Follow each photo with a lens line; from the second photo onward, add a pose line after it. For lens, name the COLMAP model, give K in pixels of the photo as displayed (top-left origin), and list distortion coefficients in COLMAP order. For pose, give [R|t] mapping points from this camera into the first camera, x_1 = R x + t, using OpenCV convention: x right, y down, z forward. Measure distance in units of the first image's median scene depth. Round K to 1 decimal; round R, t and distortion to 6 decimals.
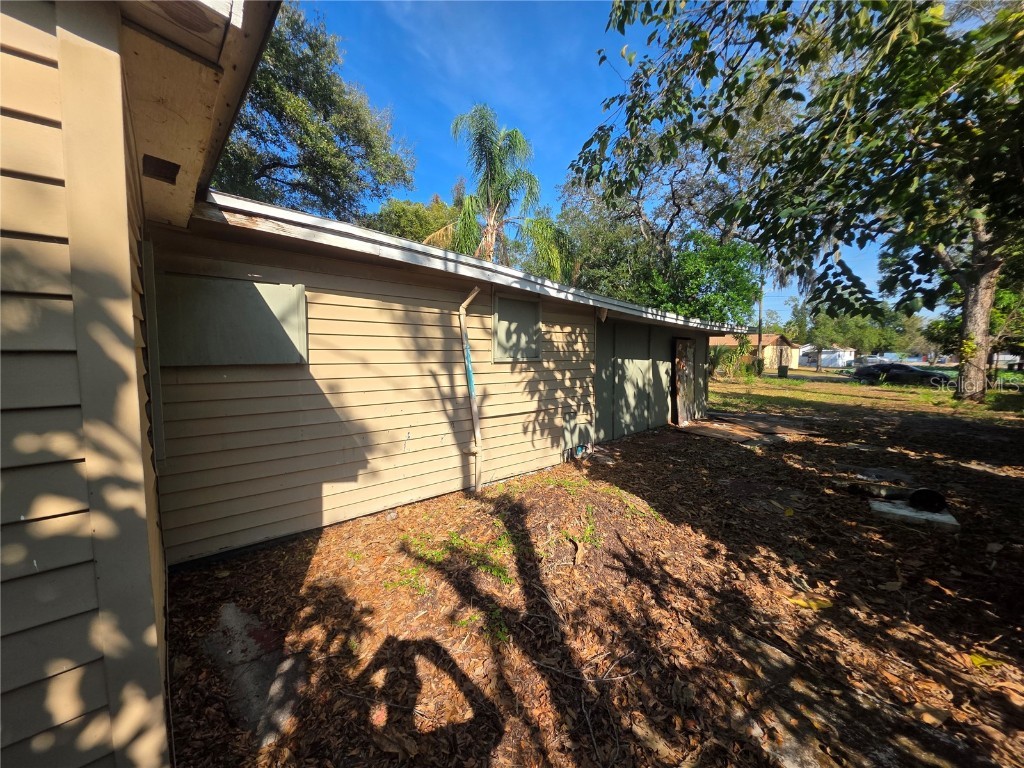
lens RADIAL K [[409.9, 0, 508.6], [0, 409.9, 381.3], [0, 0, 1]] dist [0.002077, 0.000088]
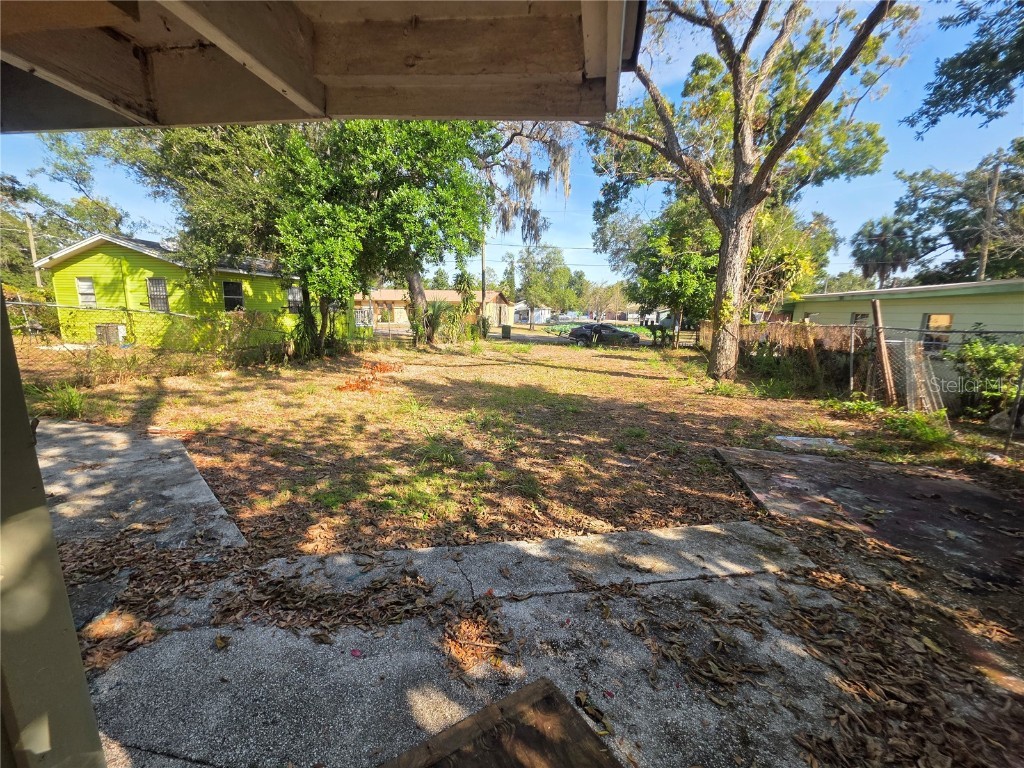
lens RADIAL K [[409.9, 0, 509.4], [0, 409.9, 385.3], [0, 0, 1]] dist [0.002077, 0.000088]
pose [[0.813591, -0.091700, 0.574161, 0.153772], [0.023893, 0.991924, 0.124565, -0.021082], [-0.580946, -0.087626, 0.809212, 0.270972]]
